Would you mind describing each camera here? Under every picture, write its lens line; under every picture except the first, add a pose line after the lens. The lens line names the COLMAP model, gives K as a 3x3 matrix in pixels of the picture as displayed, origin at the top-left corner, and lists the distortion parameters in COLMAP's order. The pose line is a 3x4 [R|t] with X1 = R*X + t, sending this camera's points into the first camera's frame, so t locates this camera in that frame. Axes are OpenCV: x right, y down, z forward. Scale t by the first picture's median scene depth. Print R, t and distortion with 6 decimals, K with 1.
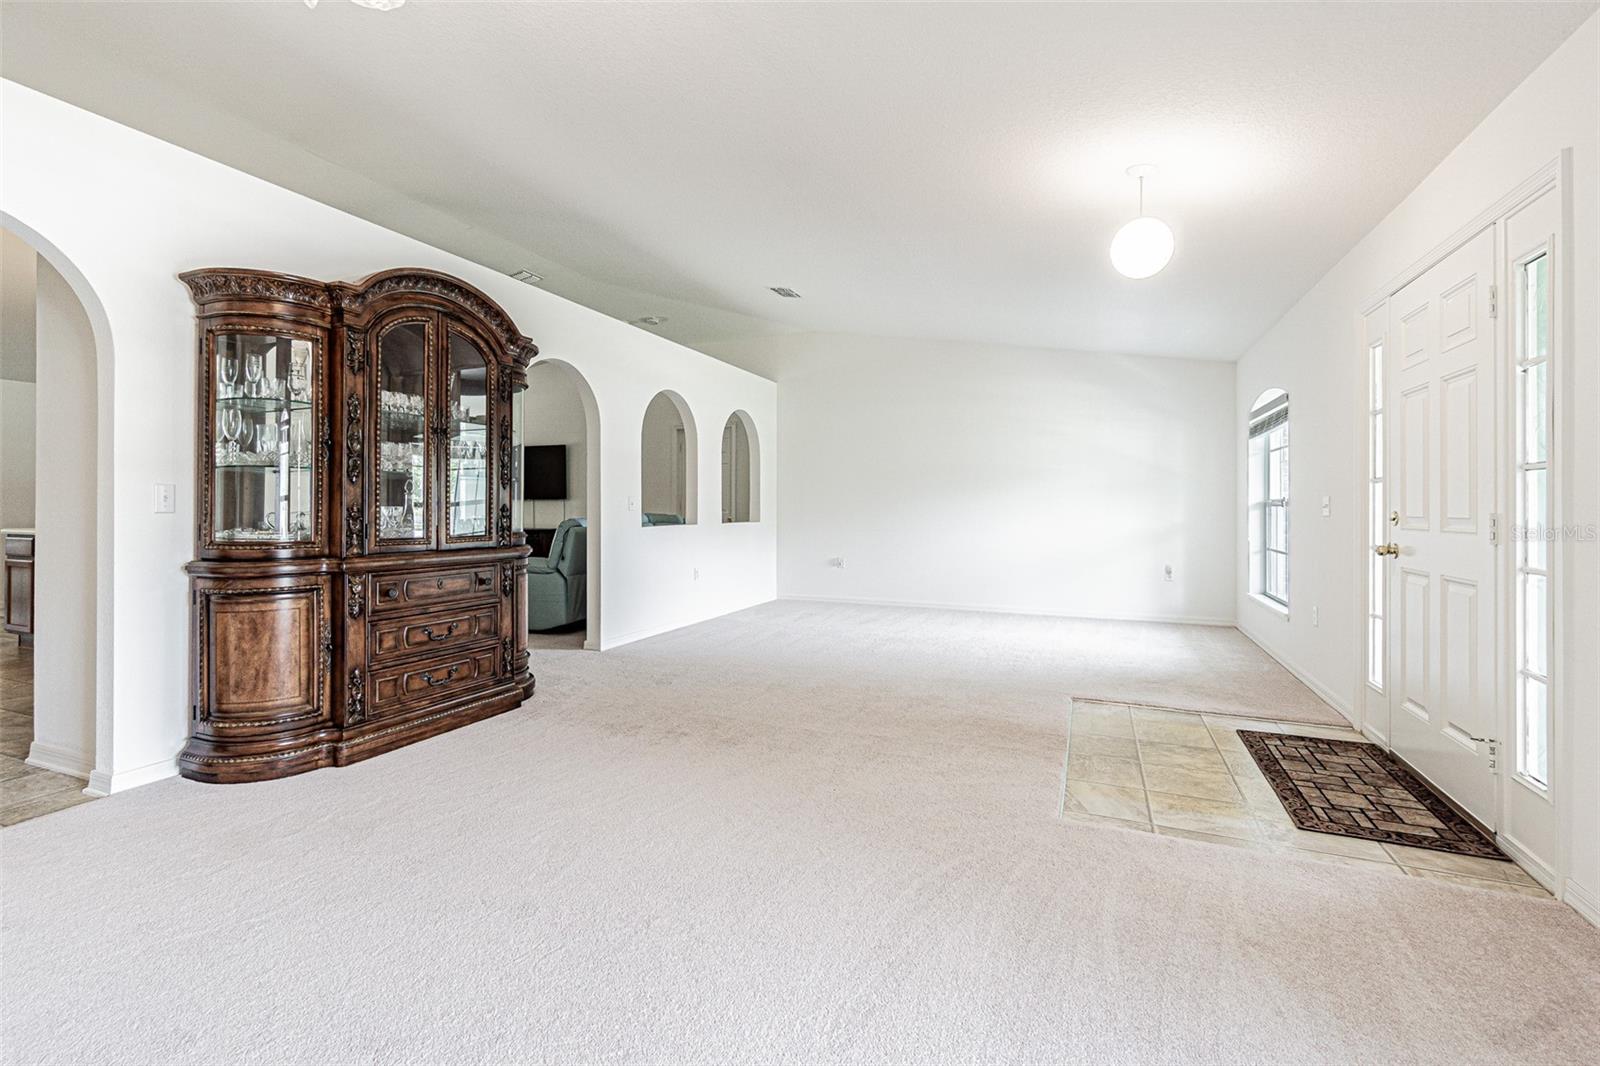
lens RADIAL K [[702.2, 0, 802.6], [0, 702.2, 519.8], [0, 0, 1]] dist [-0.026954, 0.006382]
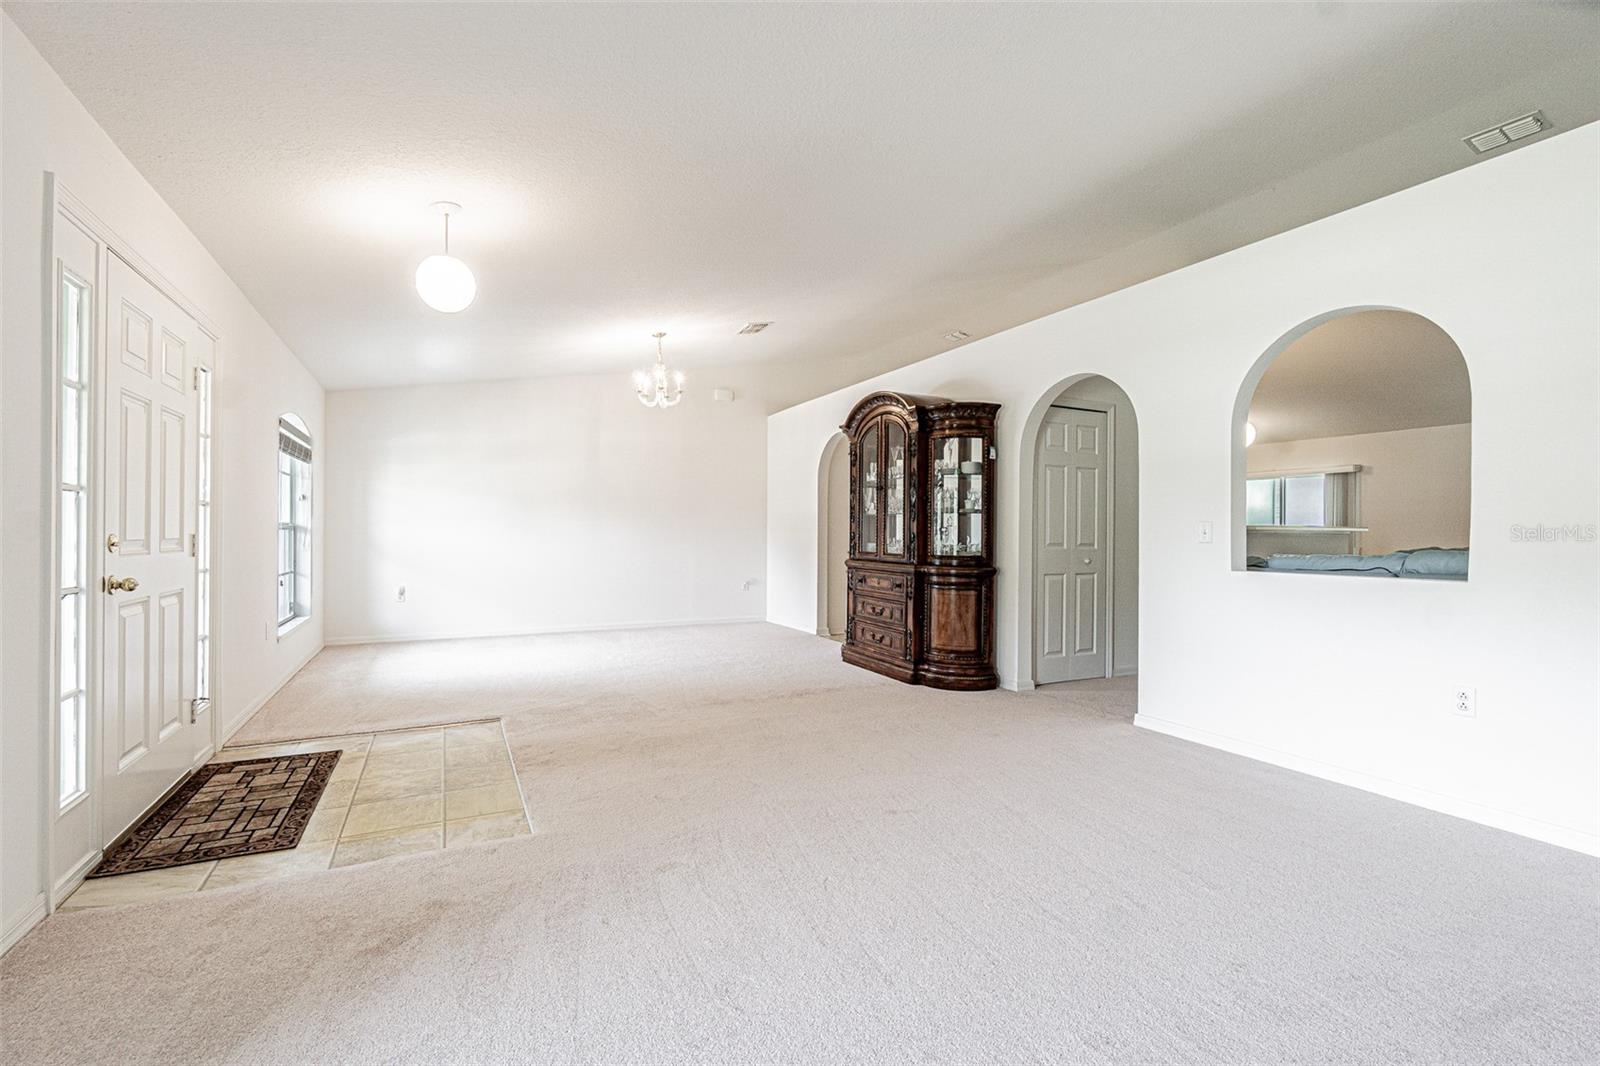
lens RADIAL K [[702.2, 0, 803.4], [0, 702.2, 528.3], [0, 0, 1]] dist [-0.026954, 0.006382]
pose [[-0.647405, -0.008024, -0.762104, 1.003505], [-0.016989, 0.999848, 0.003906, -0.044206], [0.761957, 0.015476, -0.647443, 2.238666]]
